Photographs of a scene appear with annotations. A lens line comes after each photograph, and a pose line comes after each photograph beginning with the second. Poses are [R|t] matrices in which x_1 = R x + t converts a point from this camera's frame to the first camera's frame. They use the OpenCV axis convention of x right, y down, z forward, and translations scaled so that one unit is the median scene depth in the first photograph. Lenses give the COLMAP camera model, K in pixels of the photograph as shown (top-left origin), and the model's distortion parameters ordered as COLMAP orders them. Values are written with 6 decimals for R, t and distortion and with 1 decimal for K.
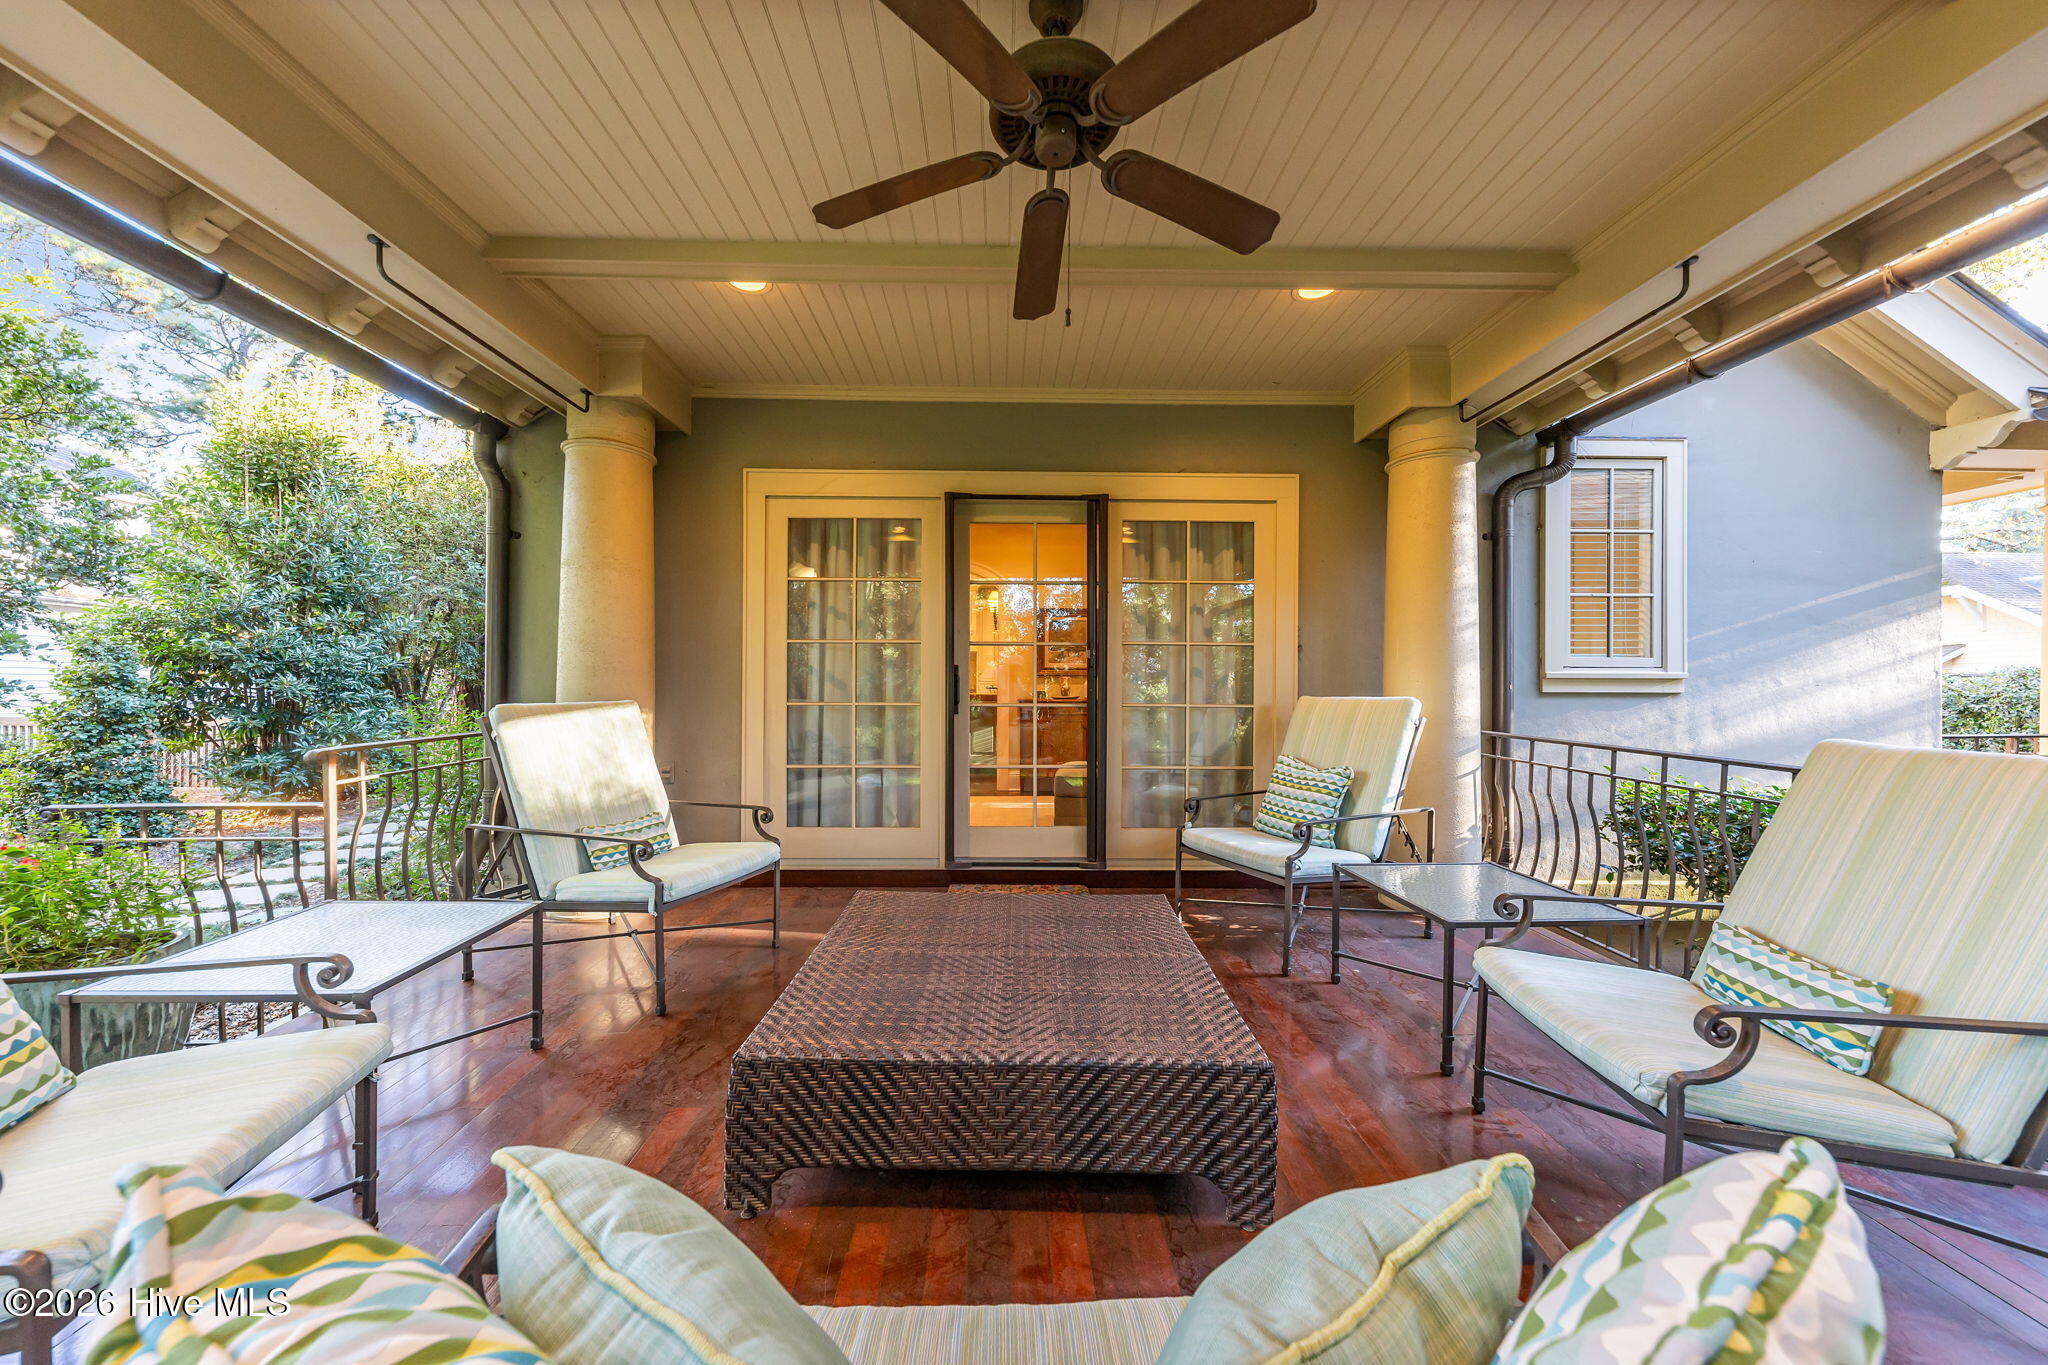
lens RADIAL K [[801.1, 0, 1010.6], [0, 801.1, 684.1], [0, 0, 1]] dist [0.011246, -0.006829]
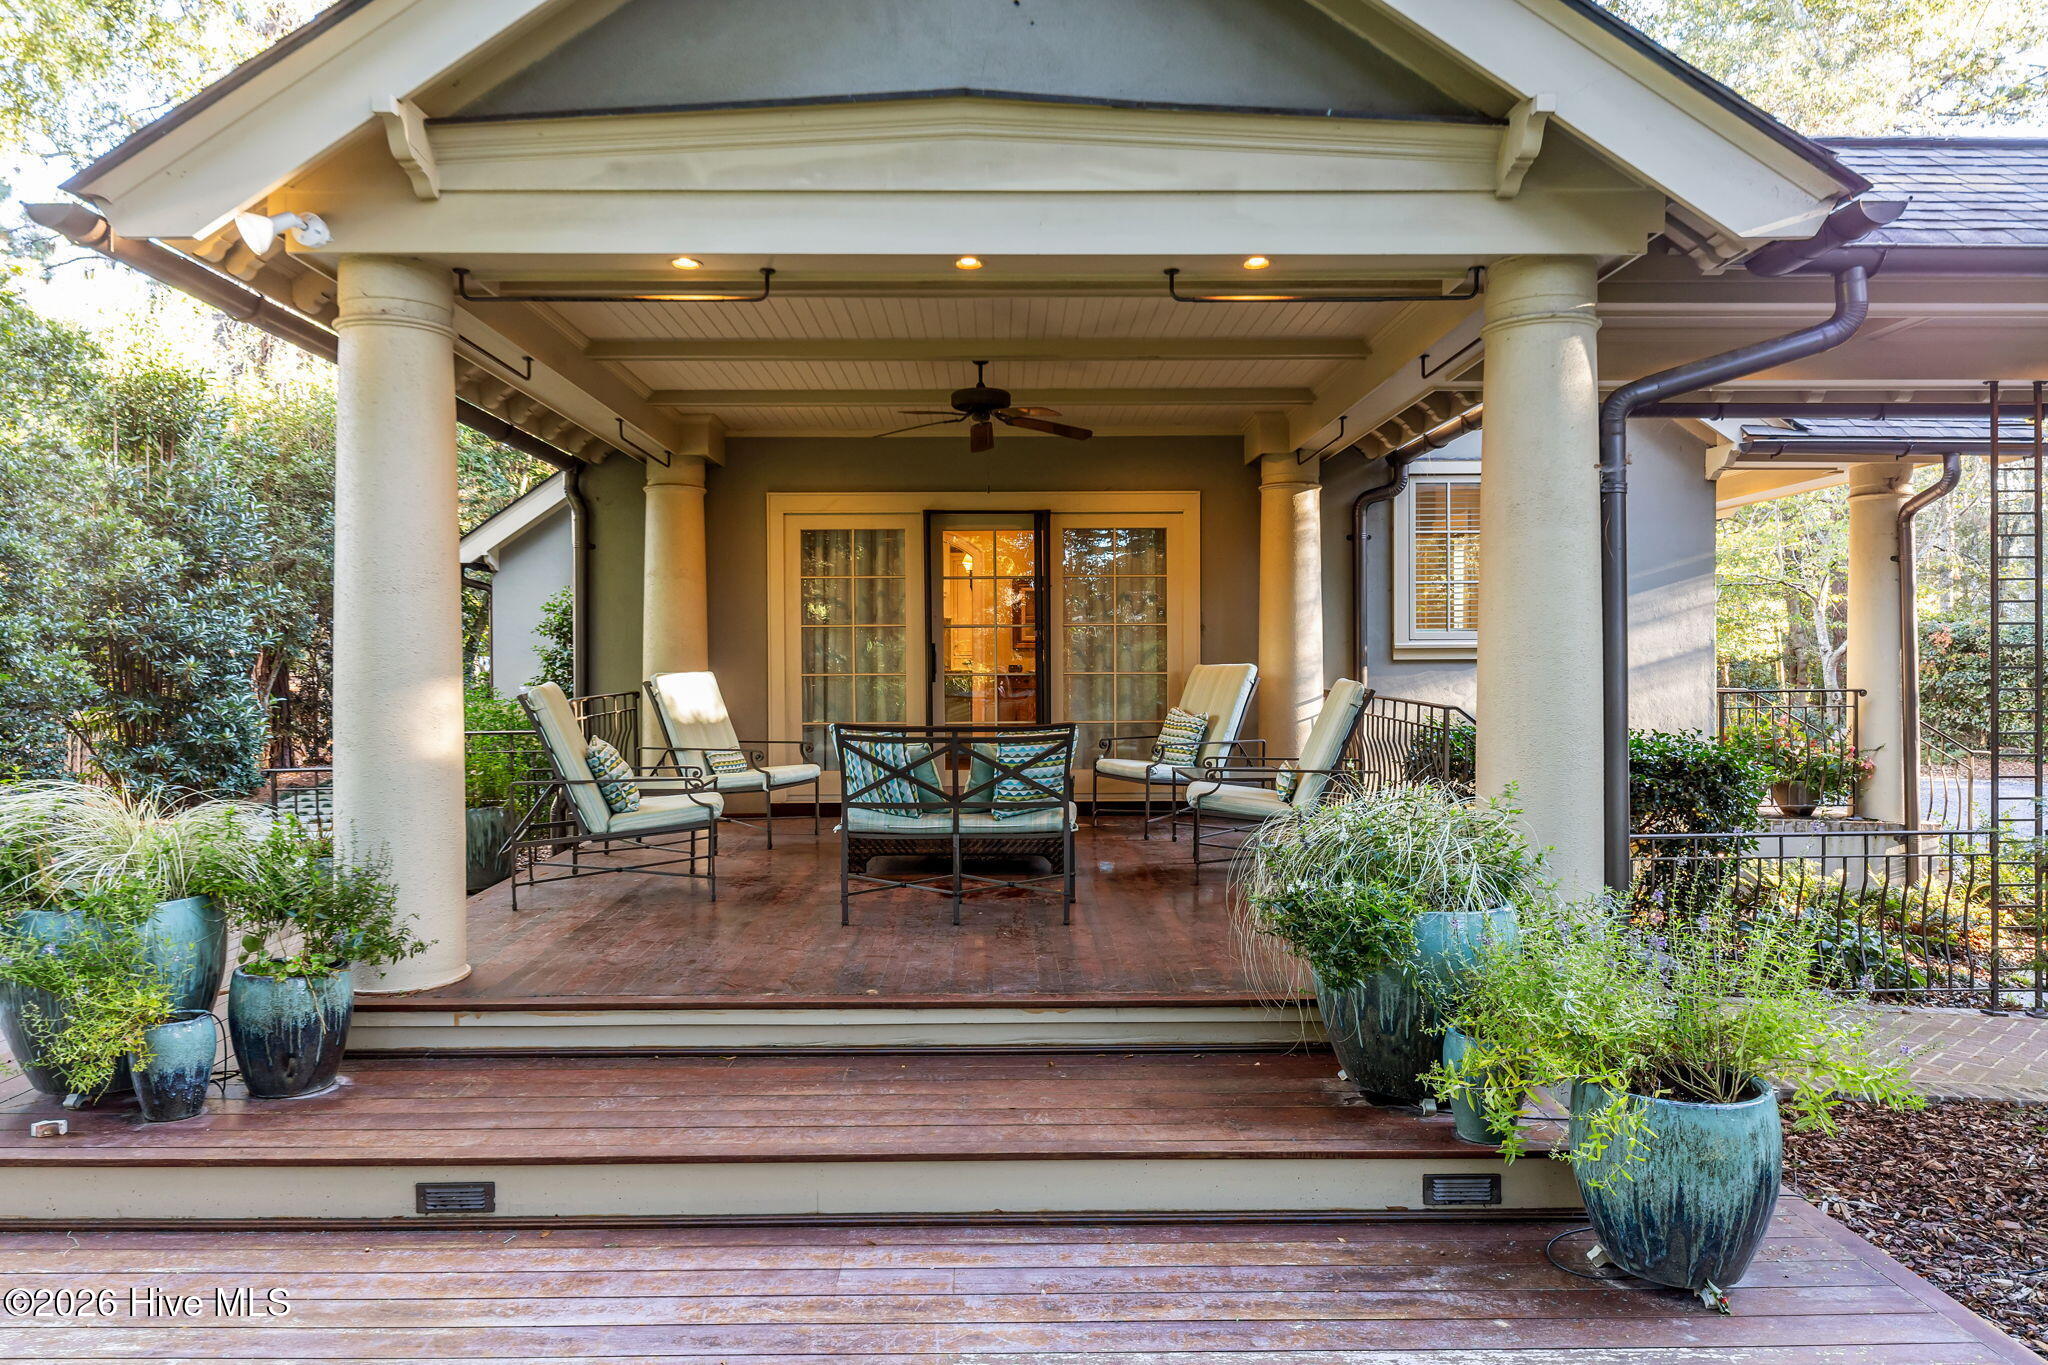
lens RADIAL K [[1236.1, 0, 1024.0], [0, 1236.1, 682.5], [0, 0, 1]] dist [0.001192, 0.000025]
pose [[0.999826, -0.010574, 0.015367, 0.047310], [0.010291, 0.999779, 0.018357, 0.004462], [-0.015557, -0.018195, 0.999713, -1.000590]]
